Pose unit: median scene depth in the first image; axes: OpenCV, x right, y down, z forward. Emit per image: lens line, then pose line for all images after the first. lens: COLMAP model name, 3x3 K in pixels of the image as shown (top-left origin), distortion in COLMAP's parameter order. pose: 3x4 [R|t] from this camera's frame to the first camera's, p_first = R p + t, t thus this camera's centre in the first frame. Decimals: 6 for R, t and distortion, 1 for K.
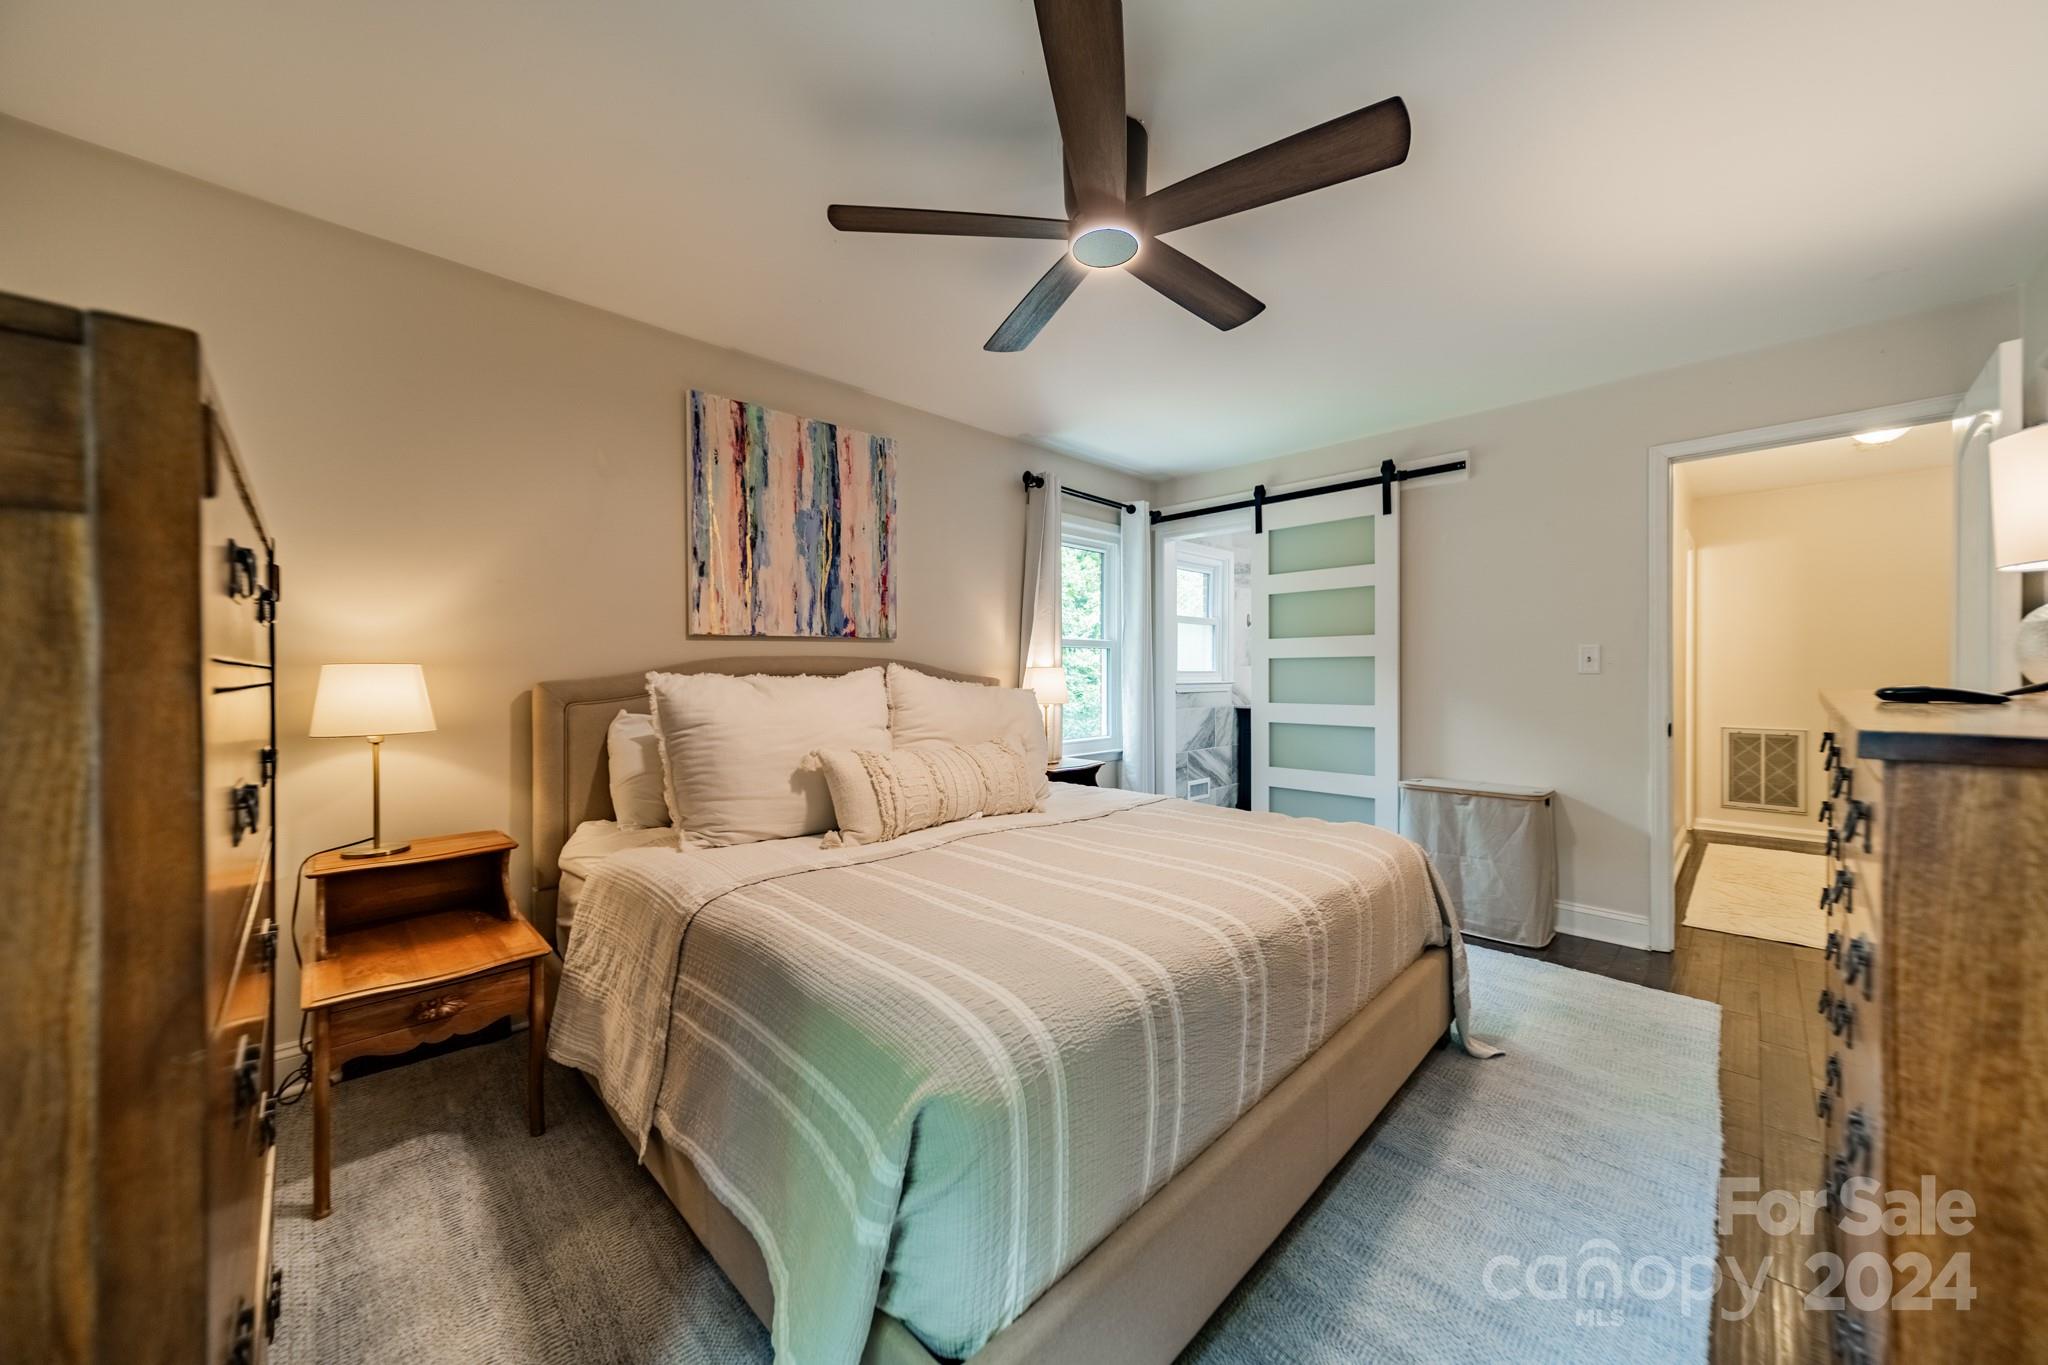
lens RADIAL K [[727.8, 0, 1018.5], [0, 727.8, 677.3], [0, 0, 1]] dist [0.009906, -0.000055]
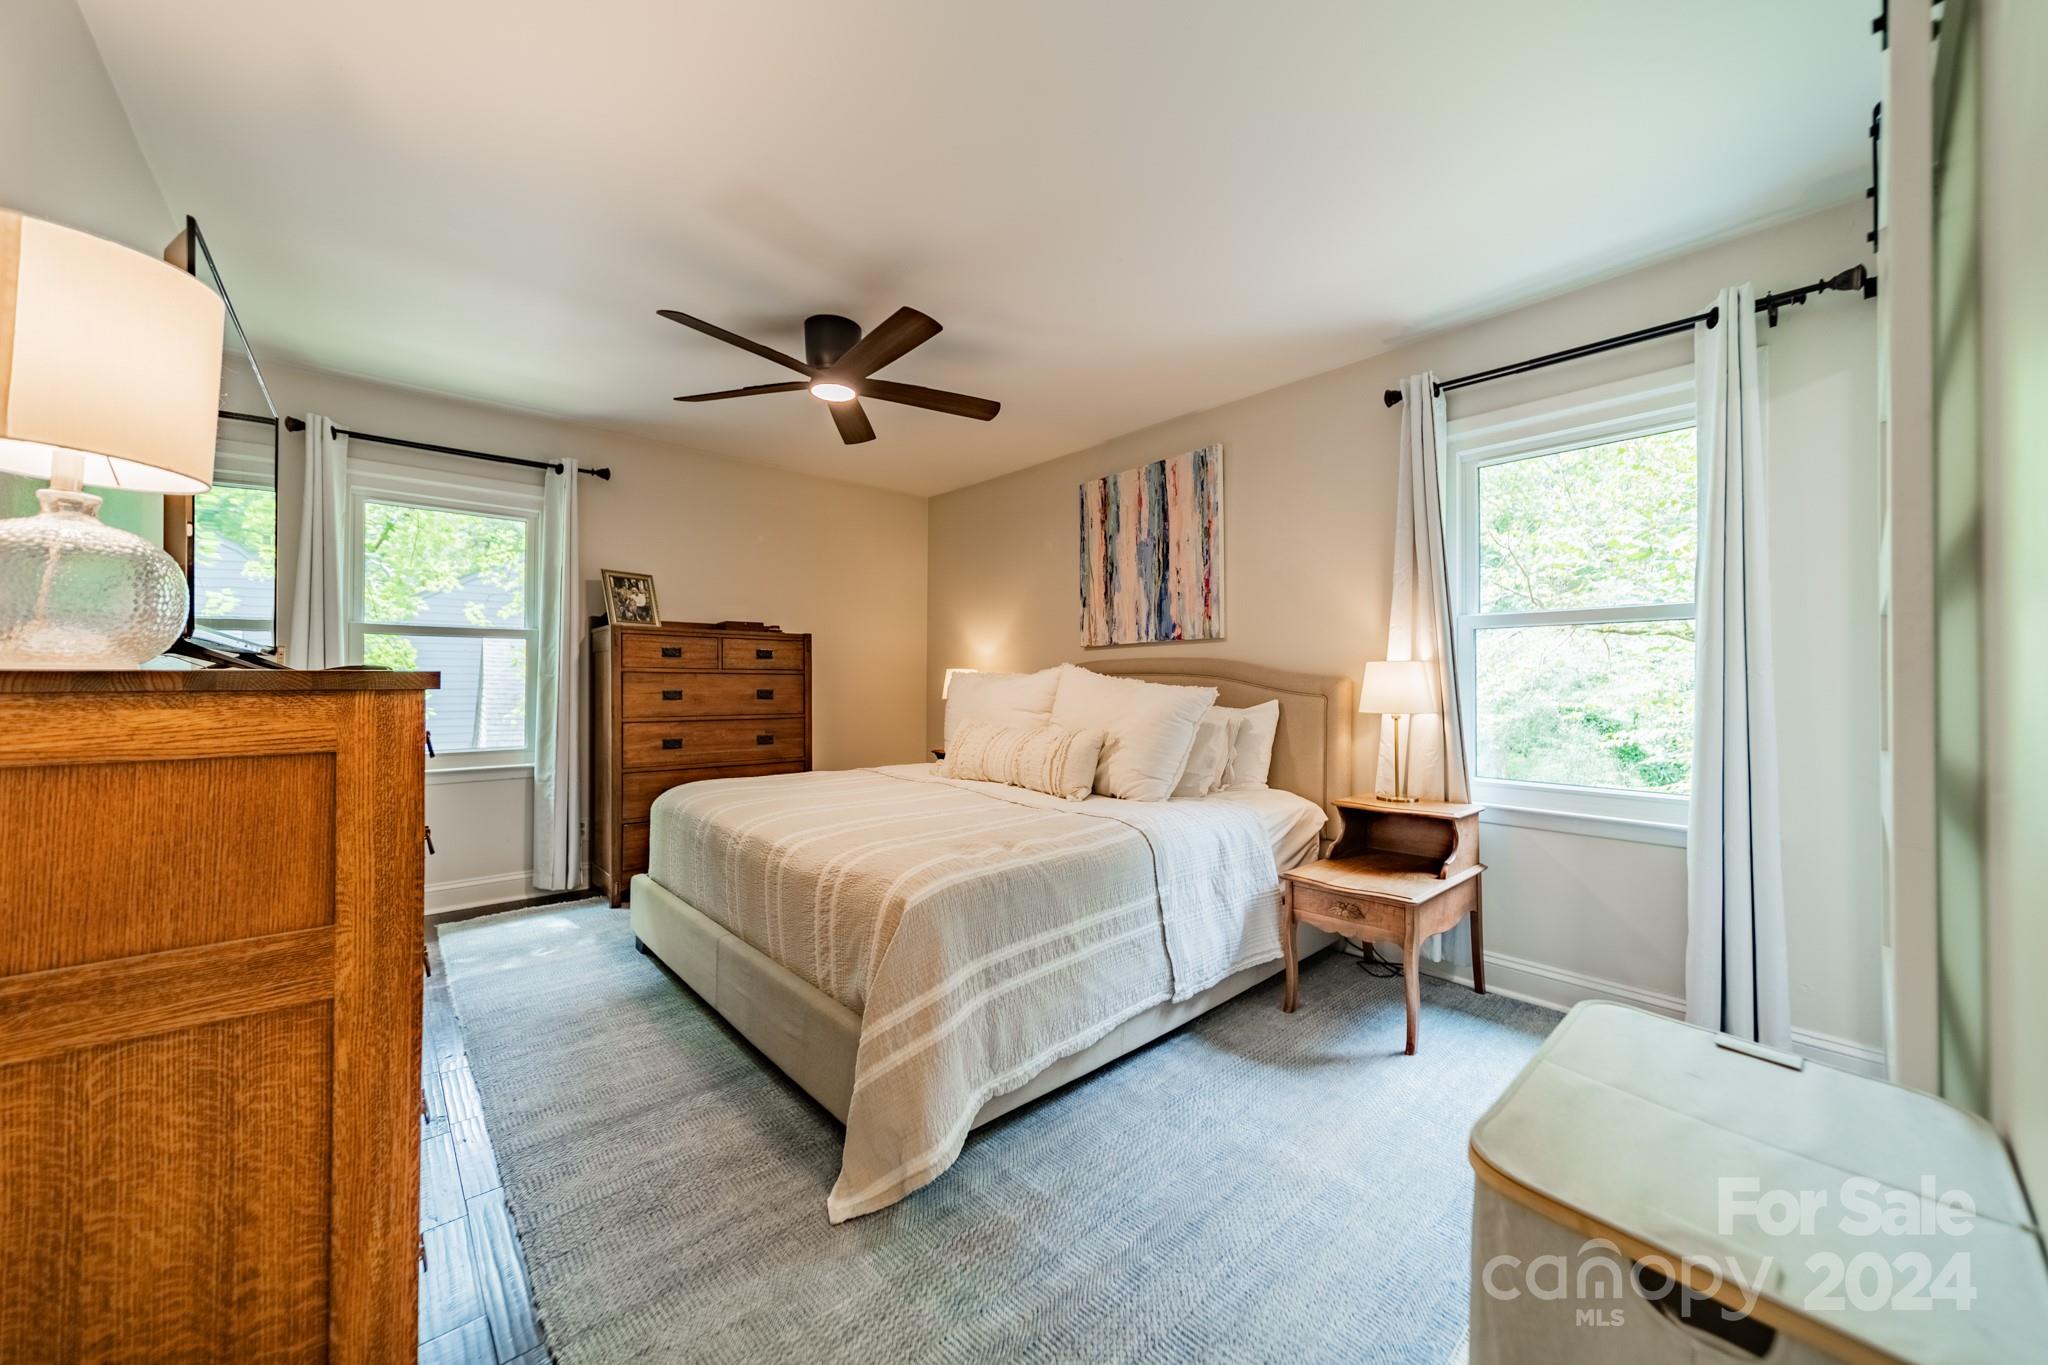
lens RADIAL K [[727.8, 0, 1018.3], [0, 727.8, 675.6], [0, 0, 1]] dist [0.009906, -0.000055]
pose [[-0.050808, -0.007619, -0.998679, 0.917023], [-0.012817, 0.999894, -0.006976, 0.010523], [0.998626, 0.012446, -0.050901, 0.827033]]
